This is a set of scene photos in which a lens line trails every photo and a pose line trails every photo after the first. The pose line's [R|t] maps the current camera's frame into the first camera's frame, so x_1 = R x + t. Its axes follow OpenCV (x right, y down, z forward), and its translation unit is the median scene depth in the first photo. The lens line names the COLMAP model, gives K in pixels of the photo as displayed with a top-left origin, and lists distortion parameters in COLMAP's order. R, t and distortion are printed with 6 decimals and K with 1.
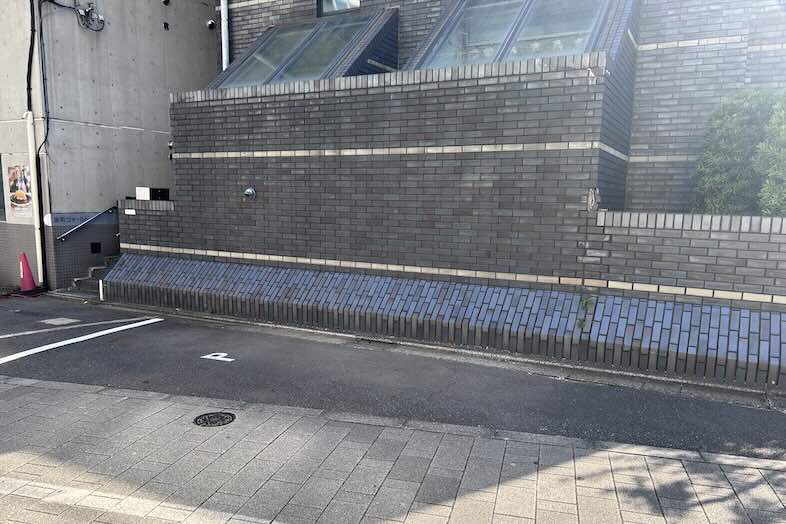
lens RADIAL K [[597.2, 0, 391.8], [0, 597.2, 260.9], [0, 0, 1]] dist [0.027778, -0.009844]
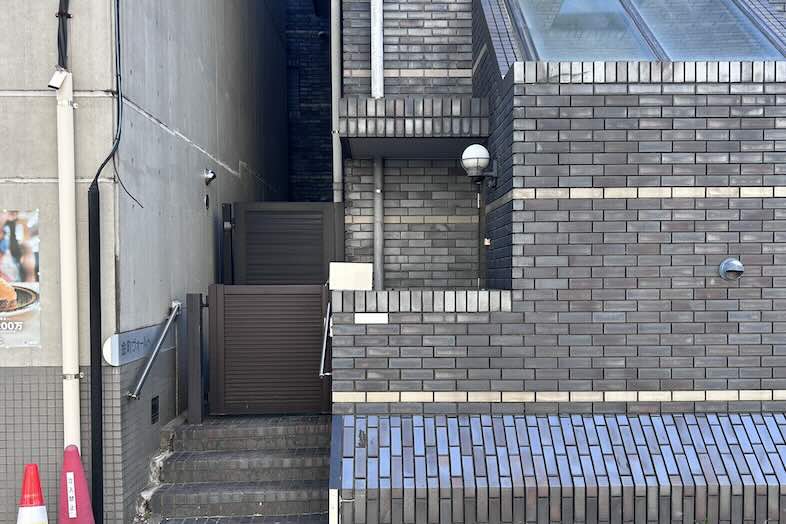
lens RADIAL K [[925.9, 0, 393.1], [0, 925.9, 259.6], [0, 0, 1]] dist [0.105850, 0.000000]
pose [[0.856016, -0.013531, 0.516772, -0.808111], [0.074591, 0.992429, -0.097572, -0.059734], [-0.511540, 0.122070, 0.850545, 0.434775]]
